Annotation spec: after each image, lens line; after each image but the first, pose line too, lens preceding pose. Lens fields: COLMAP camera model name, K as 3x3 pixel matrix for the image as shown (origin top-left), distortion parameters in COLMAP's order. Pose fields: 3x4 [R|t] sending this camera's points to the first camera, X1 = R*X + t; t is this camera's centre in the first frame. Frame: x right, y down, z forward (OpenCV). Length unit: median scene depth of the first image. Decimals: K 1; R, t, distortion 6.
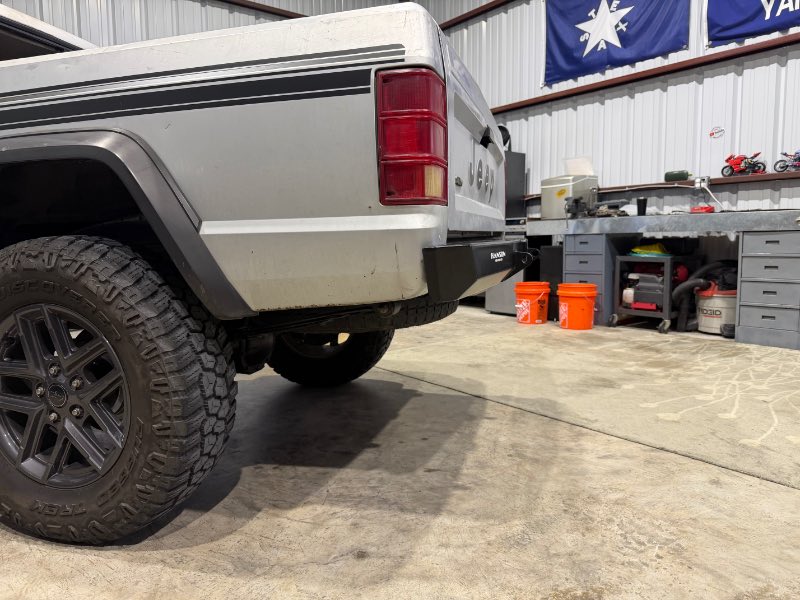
lens RADIAL K [[572.6, 0, 396.1], [0, 572.6, 301.7], [0, 0, 1]] dist [0.037549, -0.055573]
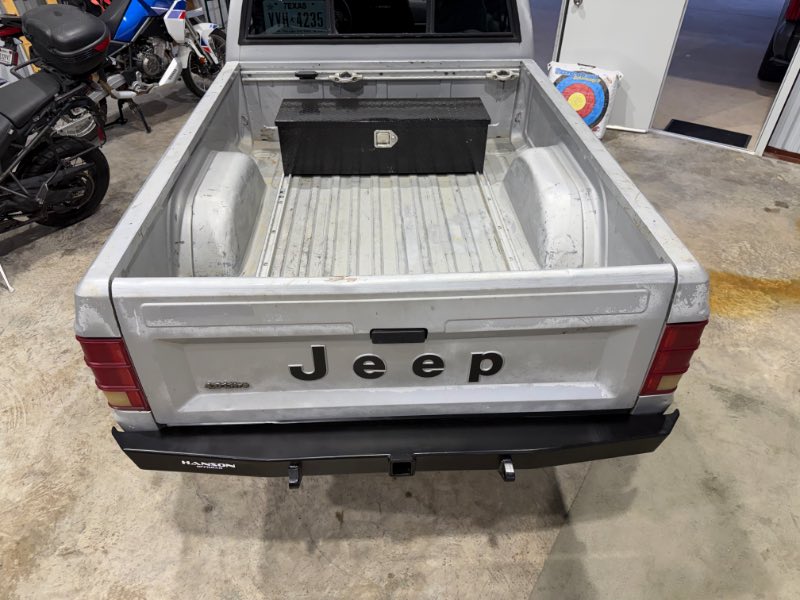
lens RADIAL K [[572.6, 0, 396.1], [0, 572.6, 301.7], [0, 0, 1]] dist [0.037549, -0.055573]
pose [[0.313340, 0.607177, -0.730174, 0.809731], [-0.119664, 0.788011, 0.603920, -0.925220], [0.942071, -0.101857, 0.319573, 0.886006]]
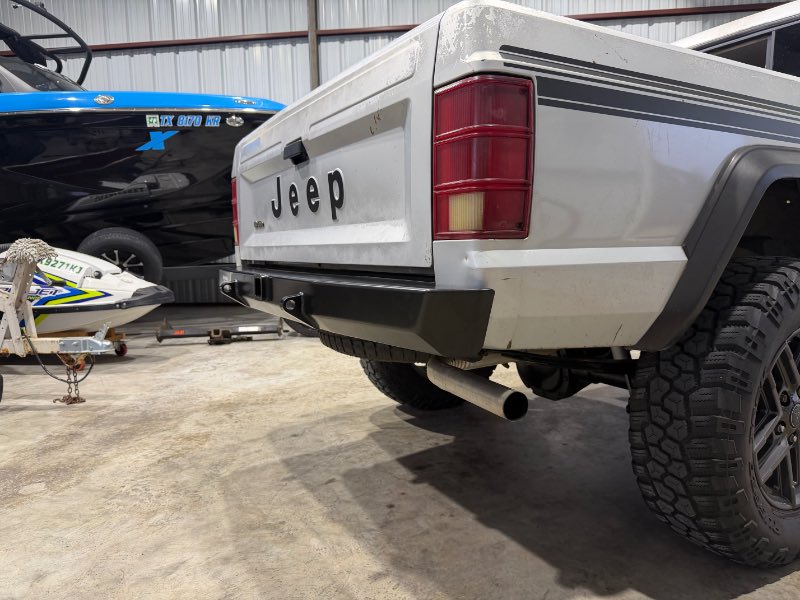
lens RADIAL K [[572.6, 0, 396.1], [0, 572.6, 301.7], [0, 0, 1]] dist [0.037549, -0.055573]
pose [[-0.698312, 0.116048, -0.706324, 0.796286], [-0.042681, 0.978264, 0.202924, -0.293977], [0.714520, 0.171851, -0.678180, 2.017087]]
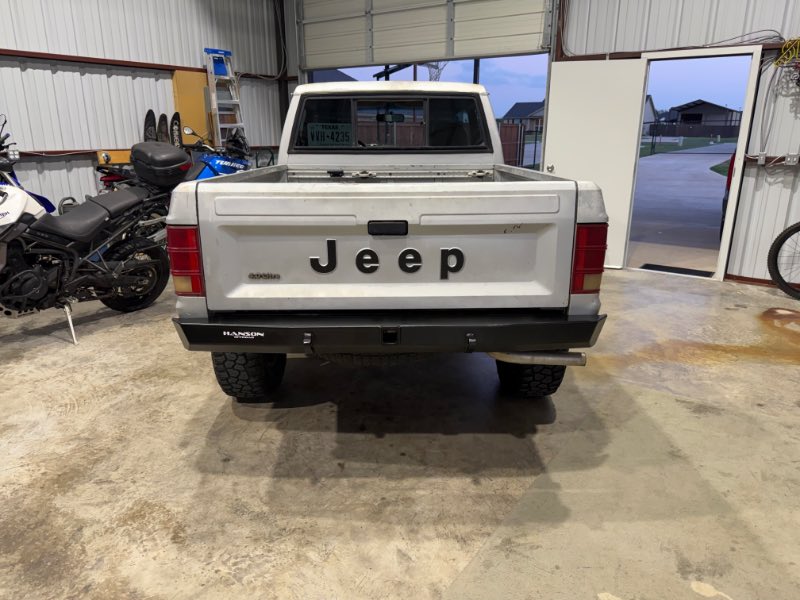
lens RADIAL K [[568.6, 0, 398.5], [0, 568.6, 297.1], [0, 0, 1]] dist [0.089218, -0.157877]
pose [[0.280426, 0.282363, -0.917405, 1.417710], [-0.114000, 0.958787, 0.260253, -0.527499], [0.953082, 0.031602, 0.301058, 0.812631]]
